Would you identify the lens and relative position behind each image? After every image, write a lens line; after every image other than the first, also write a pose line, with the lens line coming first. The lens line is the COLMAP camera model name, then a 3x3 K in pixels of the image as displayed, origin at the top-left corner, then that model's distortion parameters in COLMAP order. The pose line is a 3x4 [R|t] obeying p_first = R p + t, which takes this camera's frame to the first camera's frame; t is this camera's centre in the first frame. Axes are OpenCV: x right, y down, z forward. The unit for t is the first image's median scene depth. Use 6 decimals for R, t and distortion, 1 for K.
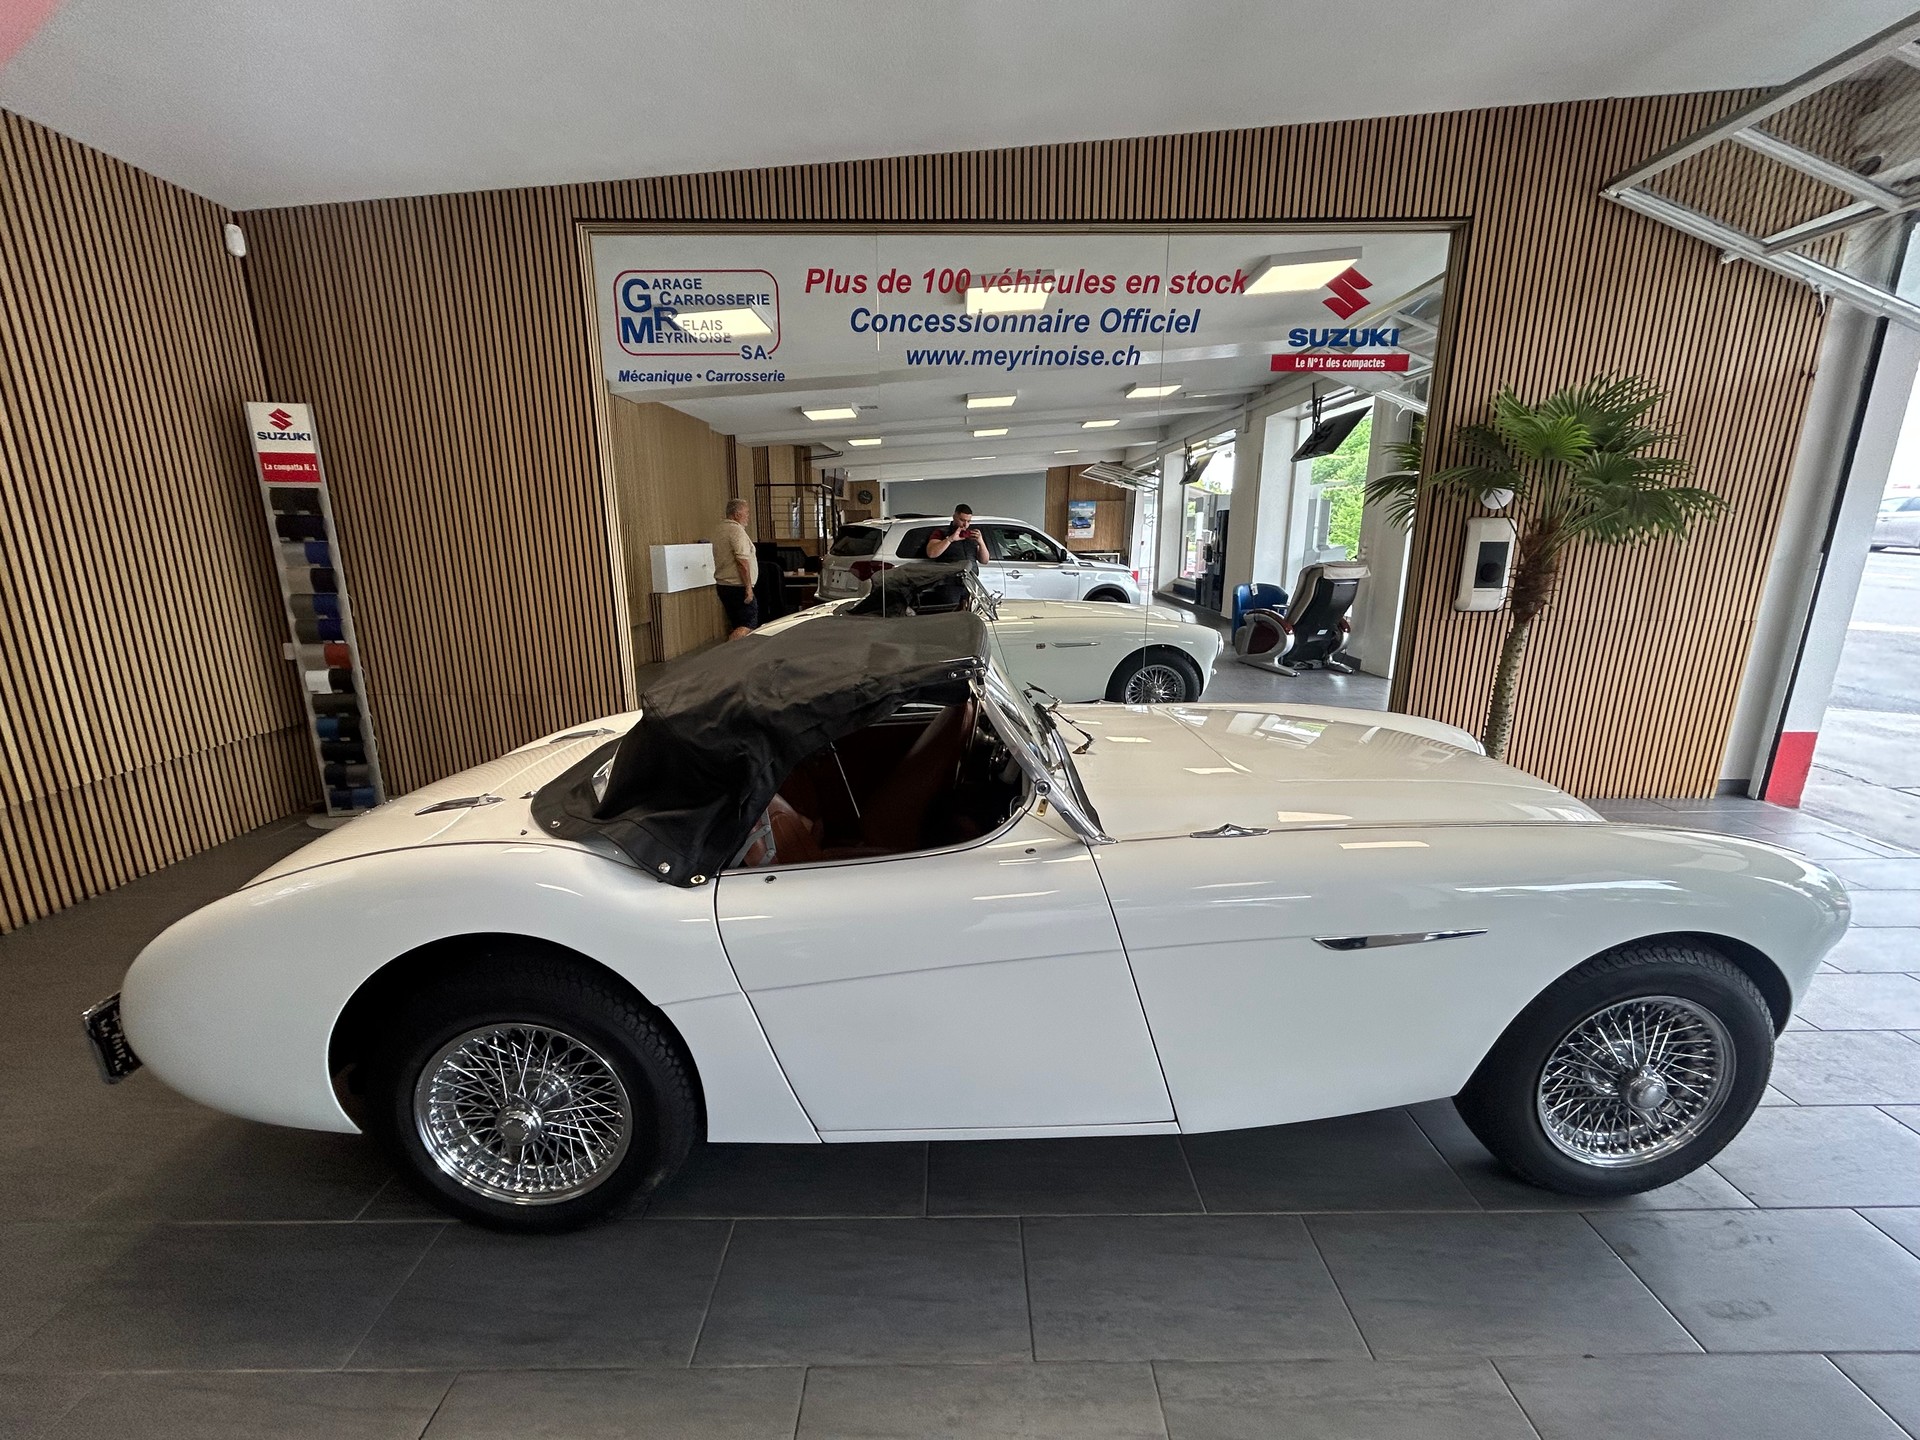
lens RADIAL K [[772.3, 0, 960.4], [0, 772.3, 724.2], [0, 0, 1]] dist [-0.001974, 0.000864]
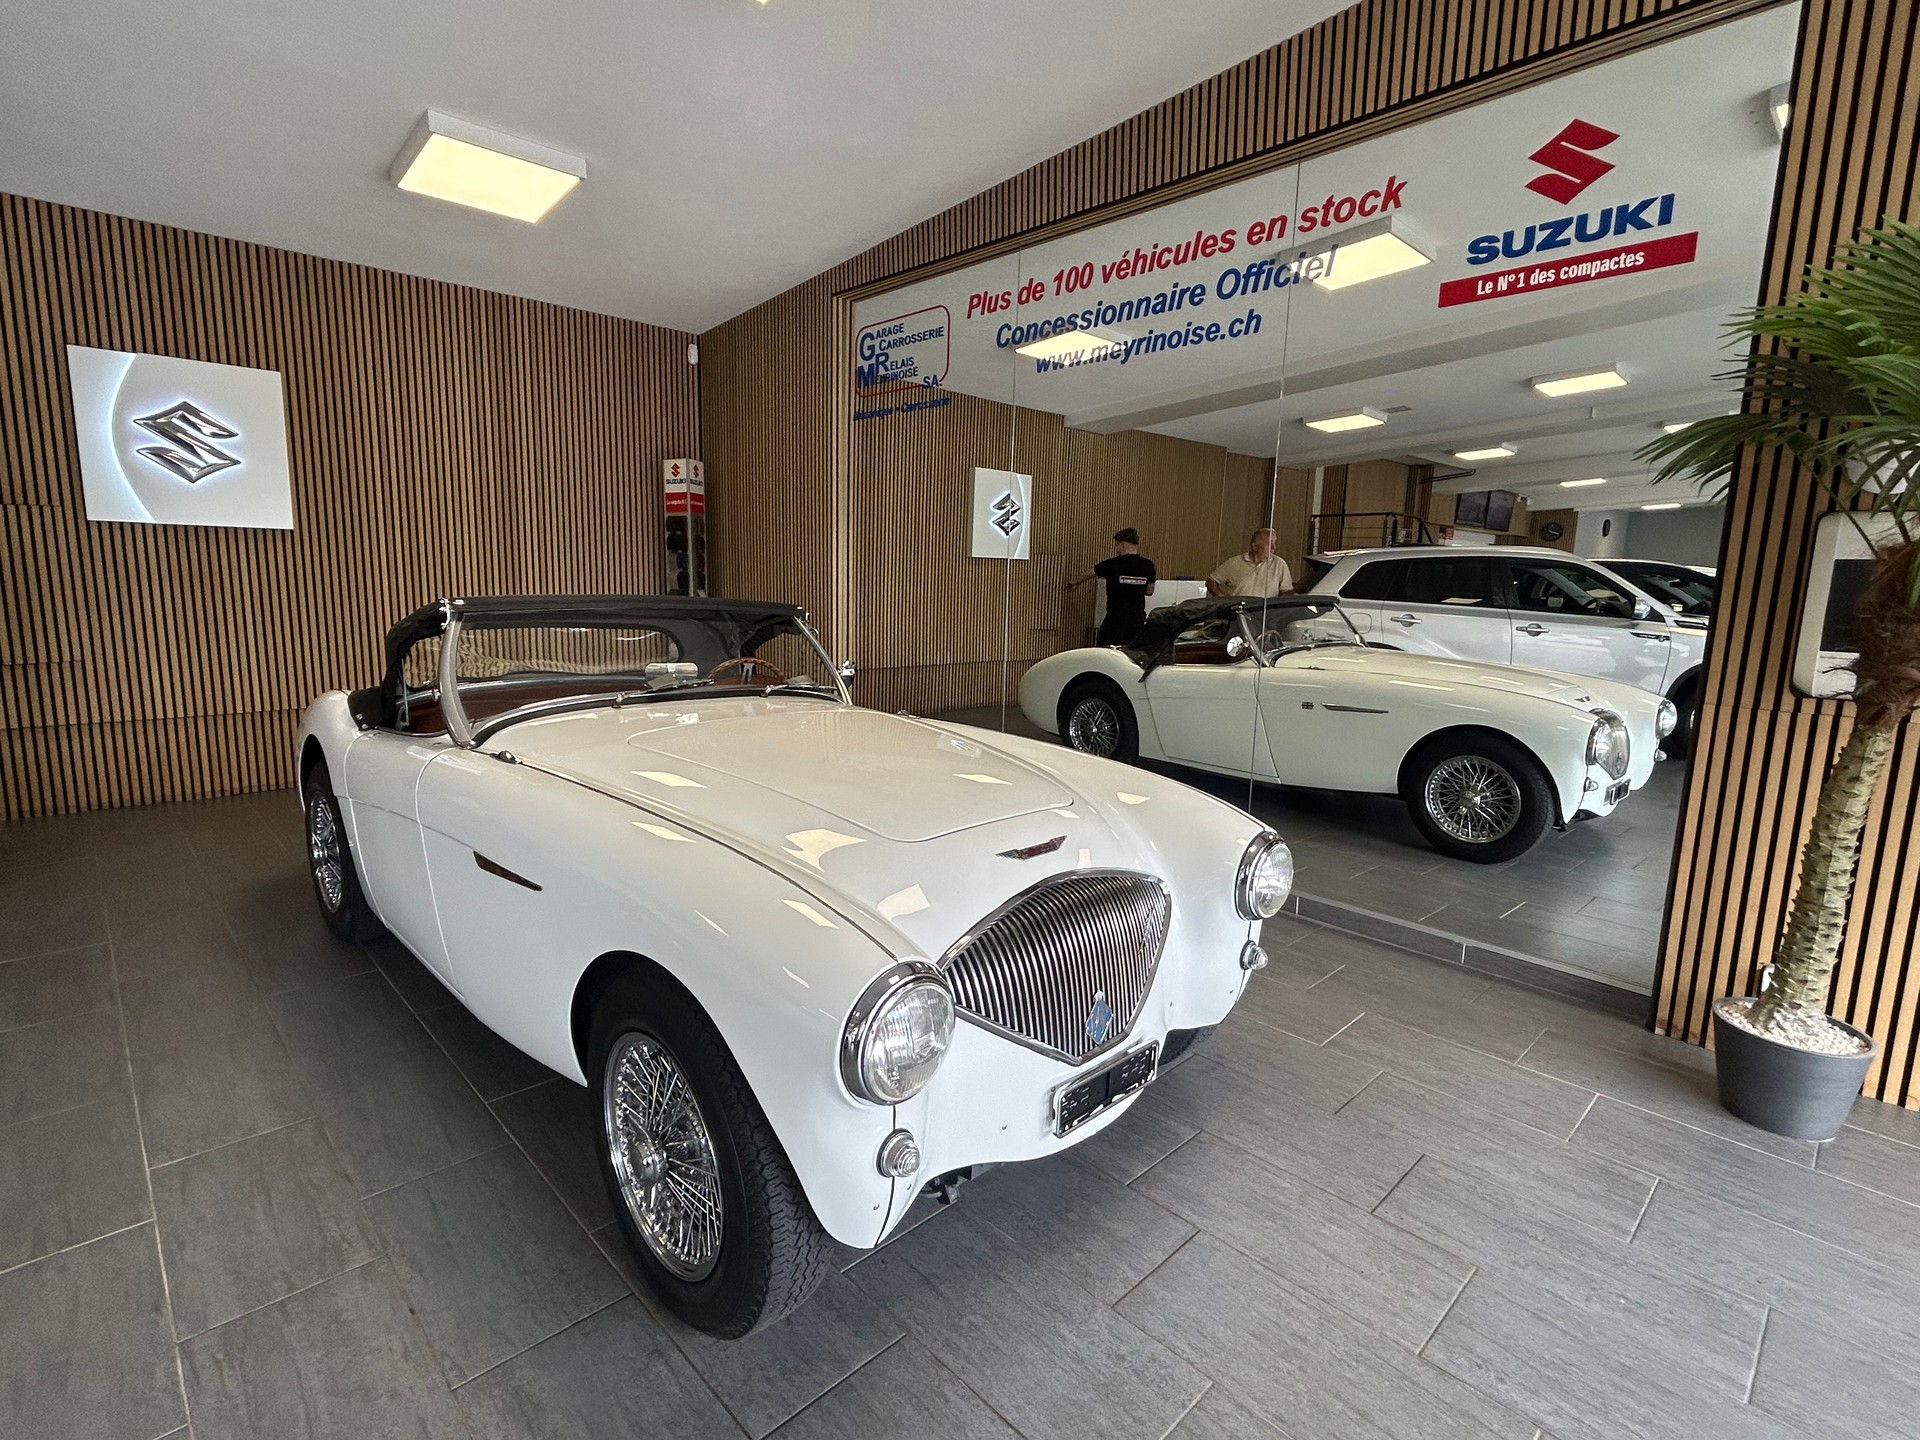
lens RADIAL K [[937.3, 0, 962.3], [0, 937.3, 725.7], [0, 0, 1]] dist [0.000149, 0.003878]
pose [[0.683588, 0.133491, -0.717557, 0.763483], [-0.197870, 0.980209, -0.006149, -0.016061], [0.702535, 0.146187, 0.696473, 0.200080]]
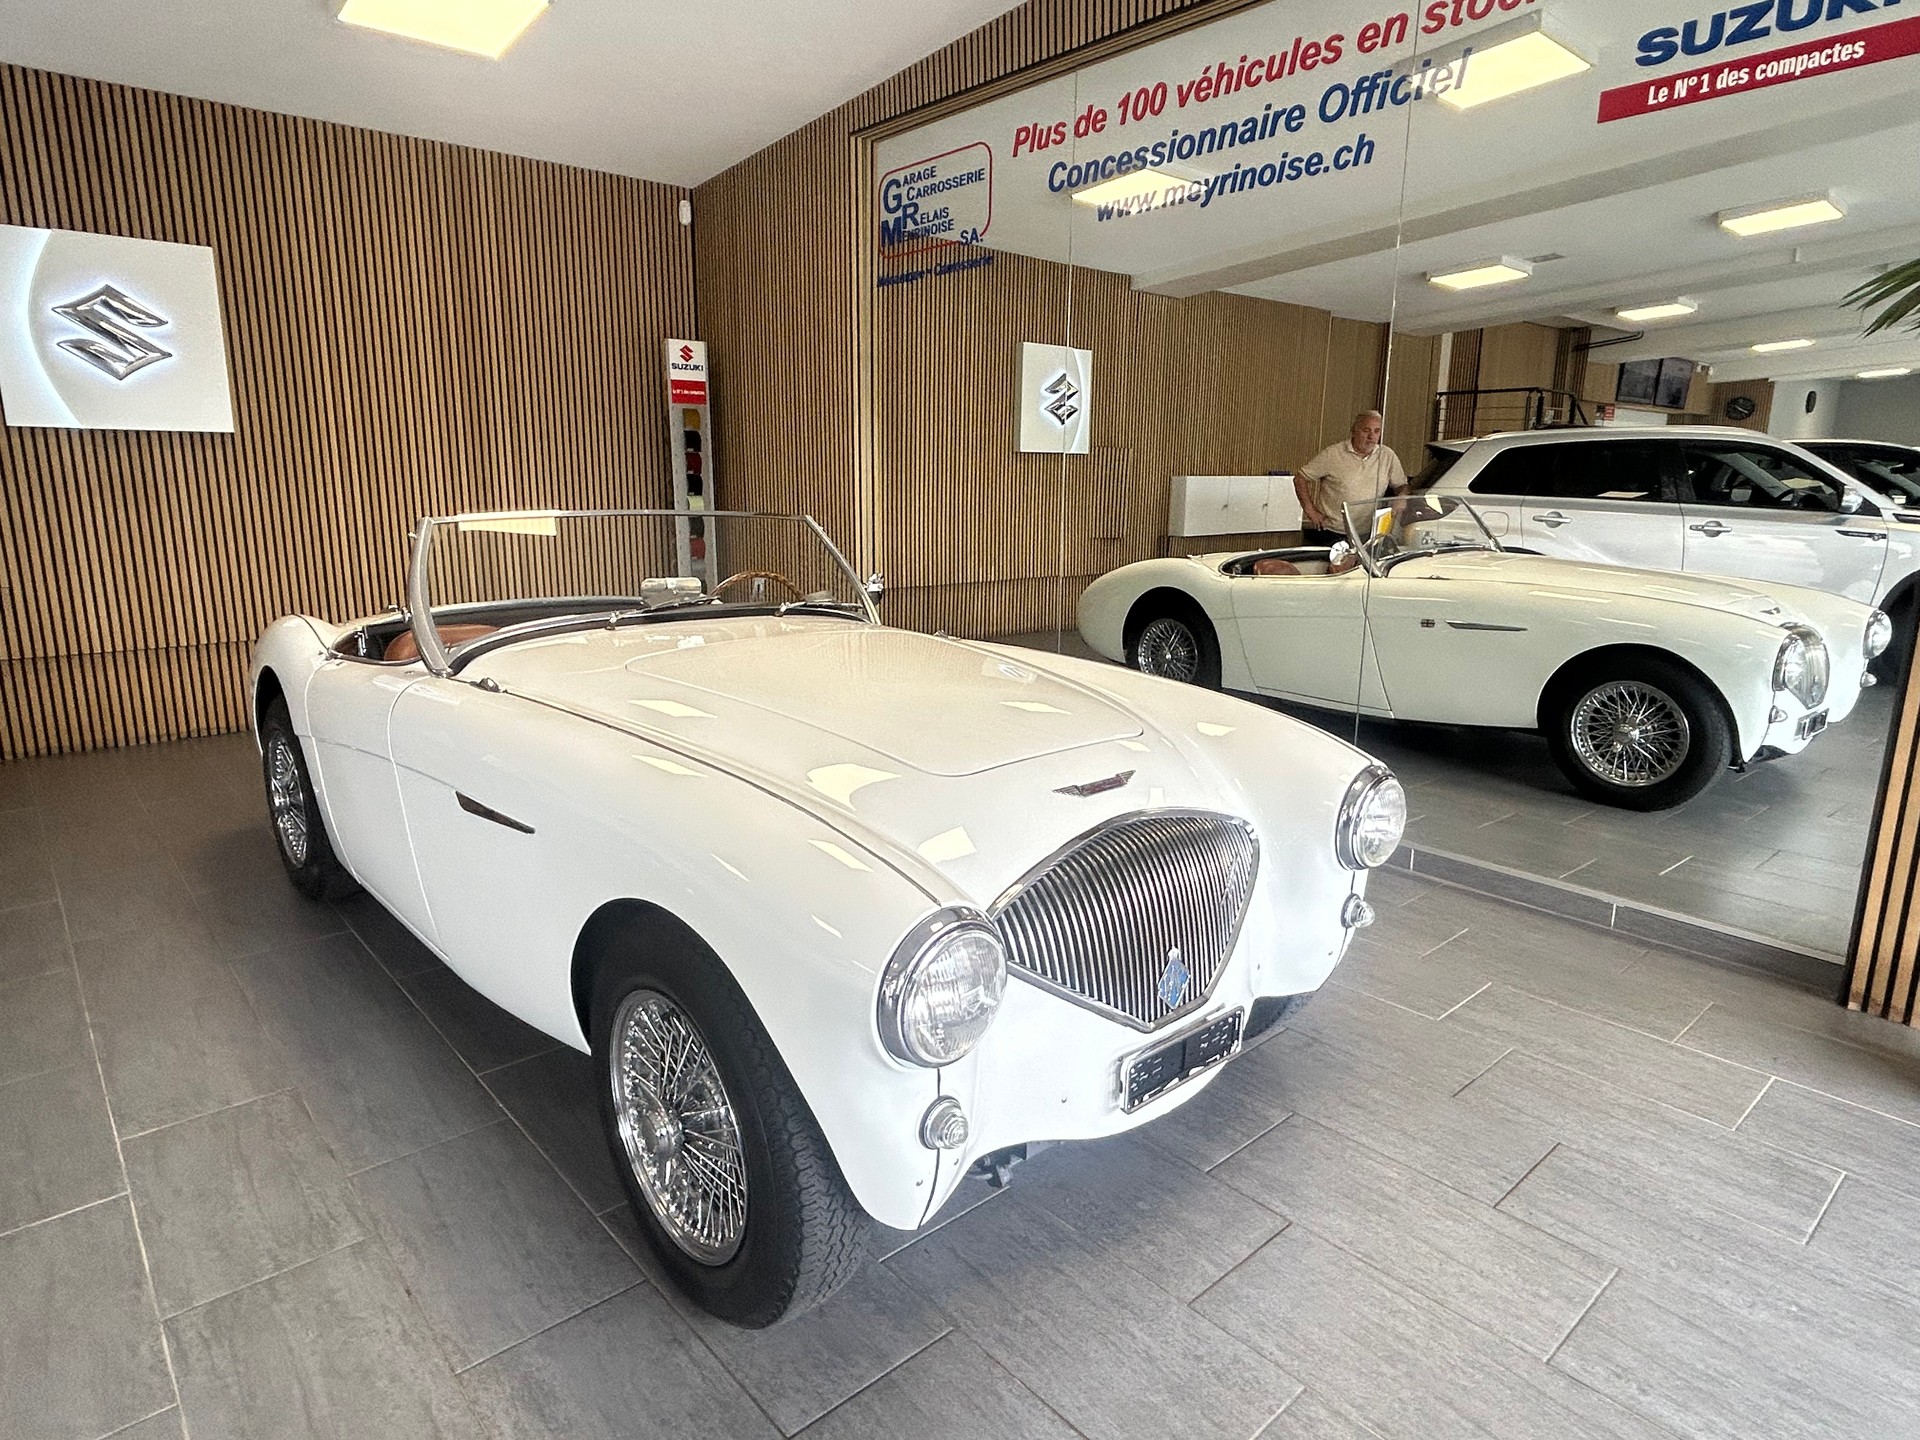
lens RADIAL K [[1115.5, 0, 954.7], [0, 1115.5, 713.9], [0, 0, 1]] dist [-0.006416, 0.010556]
pose [[0.649079, 0.164525, -0.742717, 0.769589], [-0.188797, 0.980626, 0.052231, -0.008179], [0.736921, 0.106321, 0.667565, 0.194322]]
